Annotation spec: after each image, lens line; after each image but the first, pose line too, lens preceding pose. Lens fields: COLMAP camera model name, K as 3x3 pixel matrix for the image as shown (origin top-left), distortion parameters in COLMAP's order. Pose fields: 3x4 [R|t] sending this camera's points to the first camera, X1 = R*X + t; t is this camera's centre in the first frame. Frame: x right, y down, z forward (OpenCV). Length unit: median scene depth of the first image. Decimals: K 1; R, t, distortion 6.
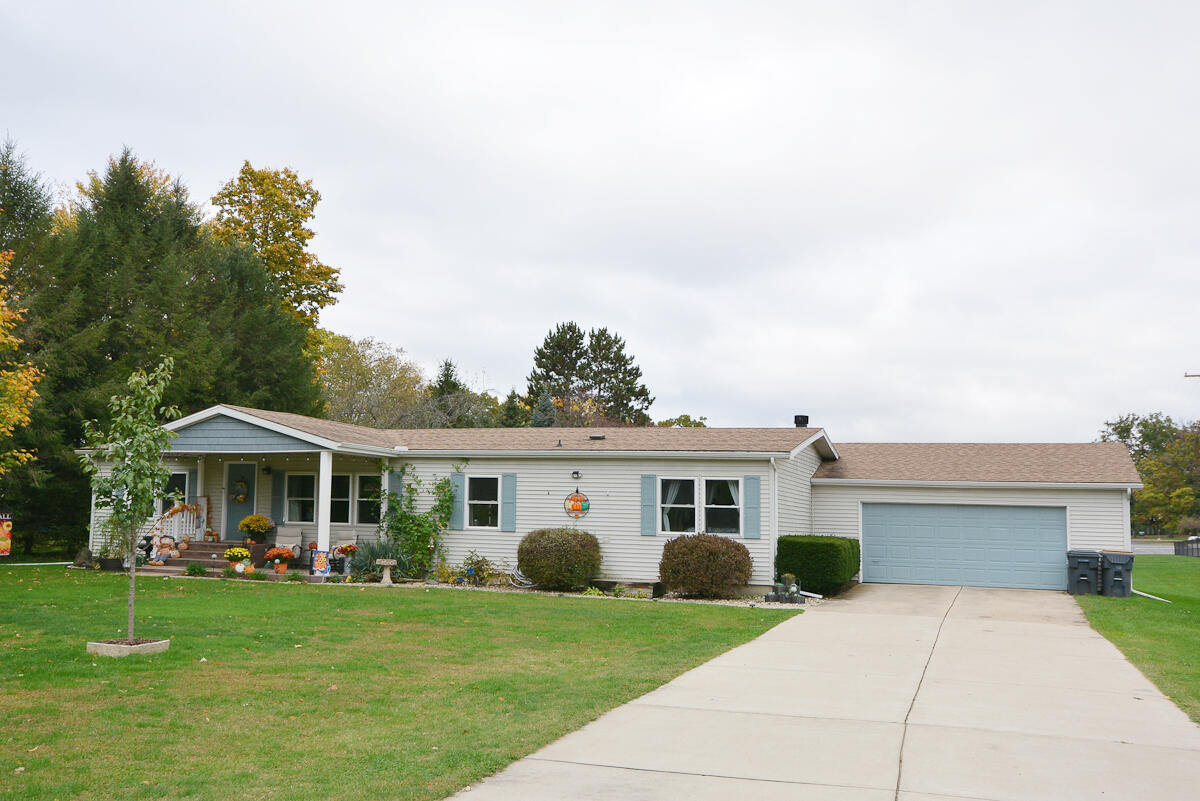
lens RADIAL K [[883.5, 0, 600.0], [0, 883.5, 400.5], [0, 0, 1]] dist [-0.011340, -0.003099]
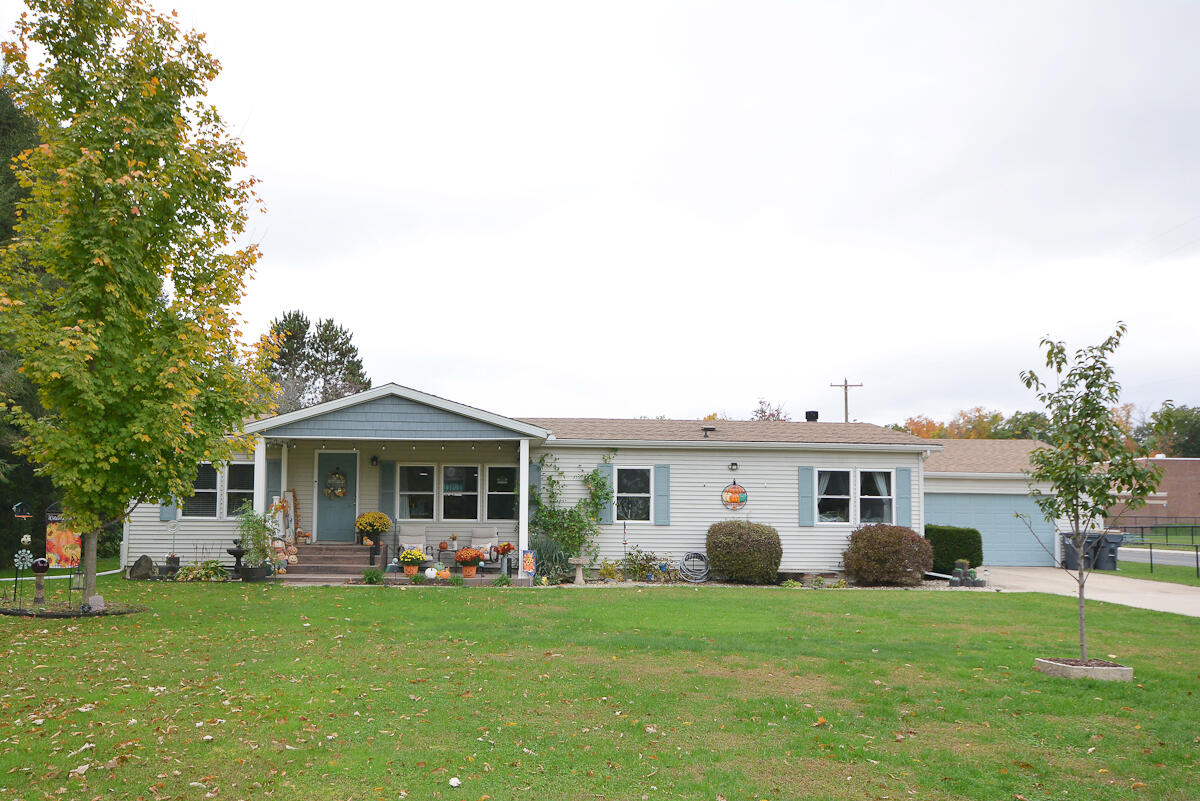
lens RADIAL K [[826.2, 0, 596.8], [0, 826.2, 474.7], [0, 0, 1]] dist [0.009321, 0.002742]
pose [[0.954695, -0.001206, 0.297583, -0.437205], [-0.027316, 0.995415, 0.091668, 0.013146], [-0.296329, -0.095644, 0.950285, 0.169518]]
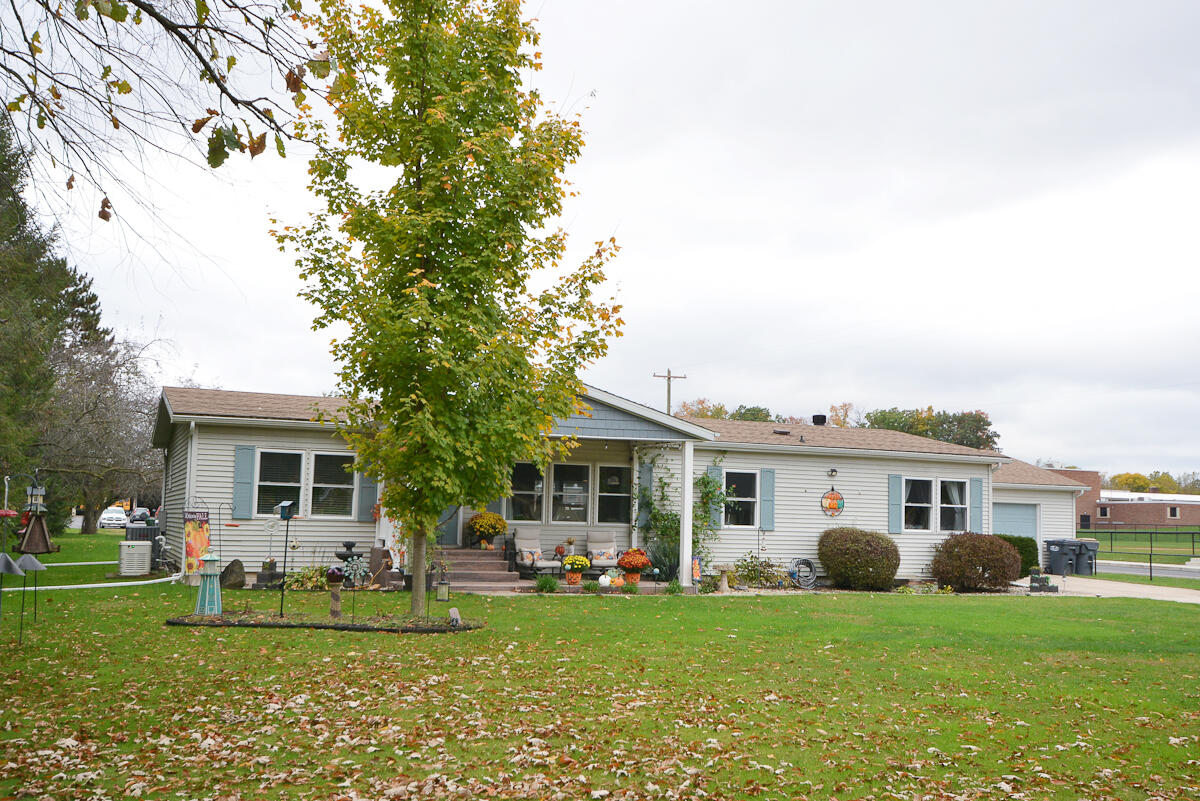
lens RADIAL K [[923.4, 0, 643.6], [0, 923.4, 439.1], [0, 0, 1]] dist [-0.003425, 0.000512]
pose [[0.846523, 0.042192, 0.530678, -0.738718], [-0.079417, 0.995708, 0.047520, 0.014645], [-0.526395, -0.082371, 0.846240, 0.240496]]
